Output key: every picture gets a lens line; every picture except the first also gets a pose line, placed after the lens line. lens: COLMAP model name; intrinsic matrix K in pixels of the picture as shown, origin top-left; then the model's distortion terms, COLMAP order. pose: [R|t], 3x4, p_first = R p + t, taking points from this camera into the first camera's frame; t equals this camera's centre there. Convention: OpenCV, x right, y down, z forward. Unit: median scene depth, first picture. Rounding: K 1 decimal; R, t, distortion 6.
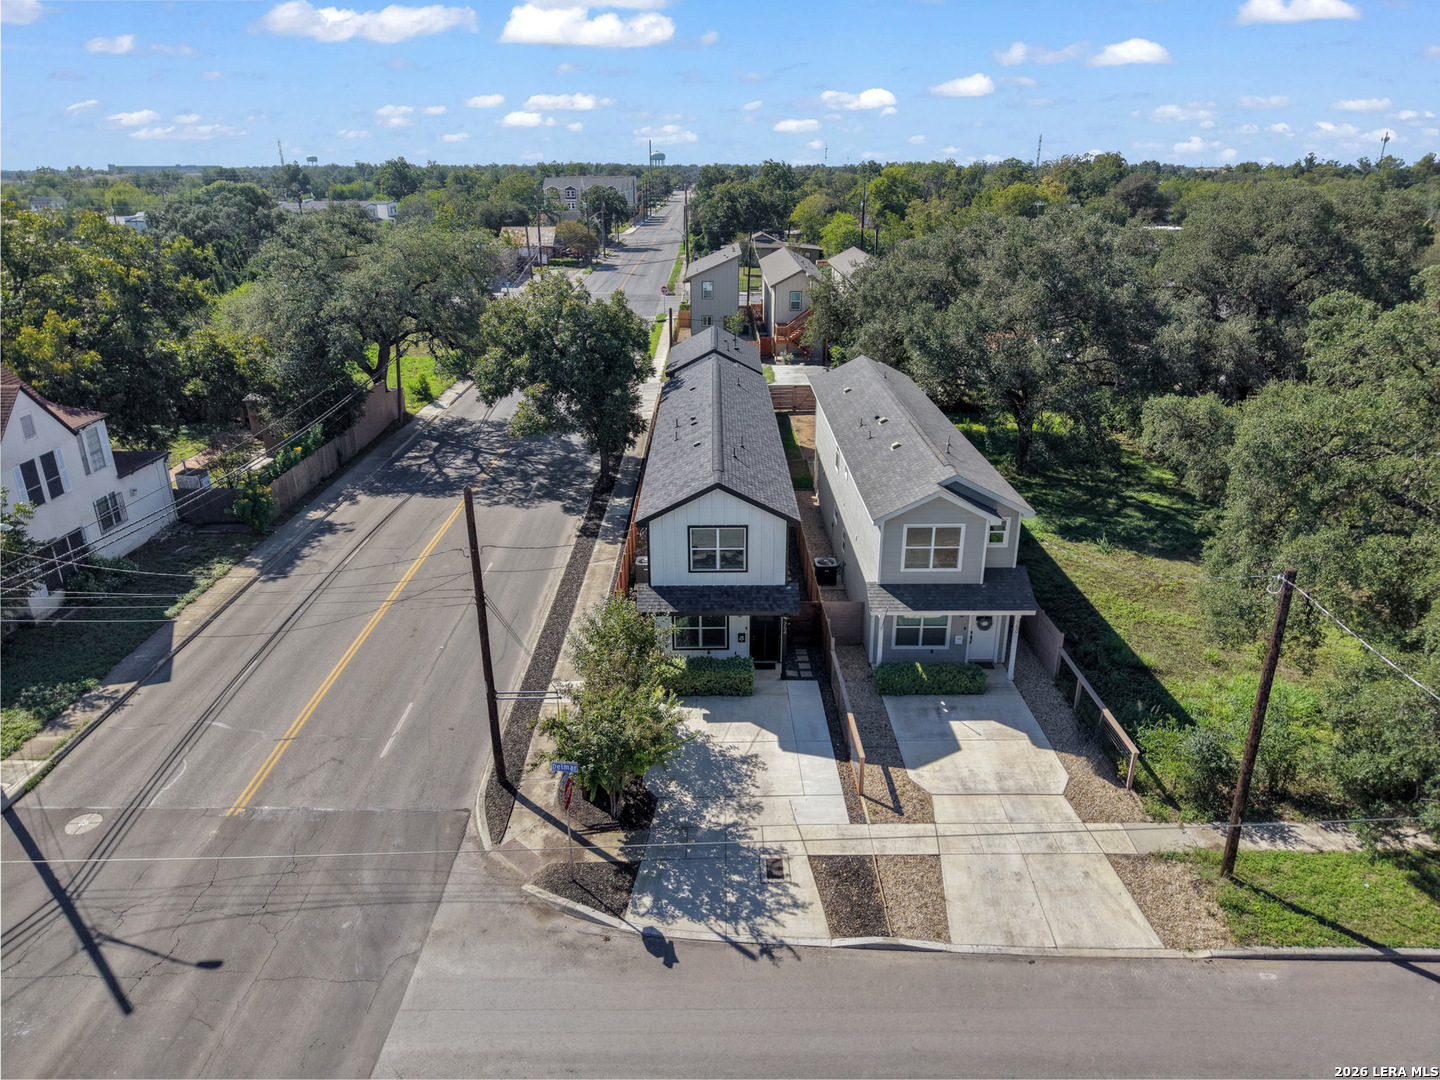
lens RADIAL K [[948.6, 0, 720.0], [0, 948.6, 540.0], [0, 0, 1]] dist [0.012076, -0.006214]
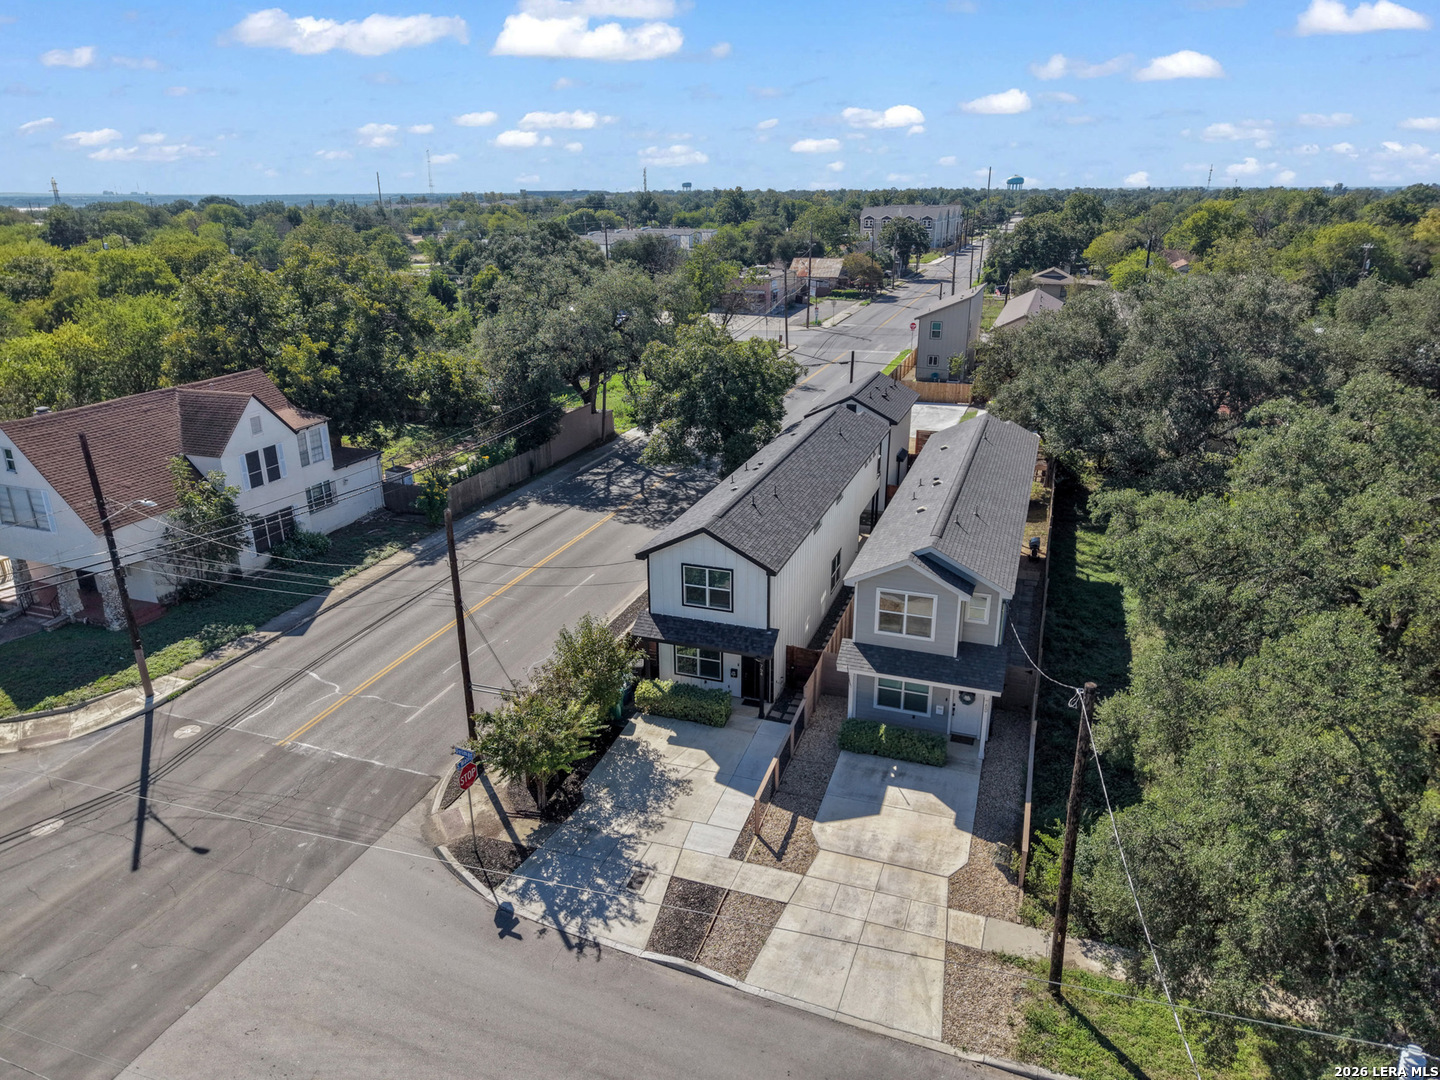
lens RADIAL K [[948.6, 0, 720.0], [0, 948.6, 540.0], [0, 0, 1]] dist [0.012076, -0.006214]
pose [[0.942638, 0.114383, -0.313607, 0.326567], [-0.121641, 0.992568, -0.003603, -0.040599], [0.310864, 0.041544, 0.949546, -0.028356]]
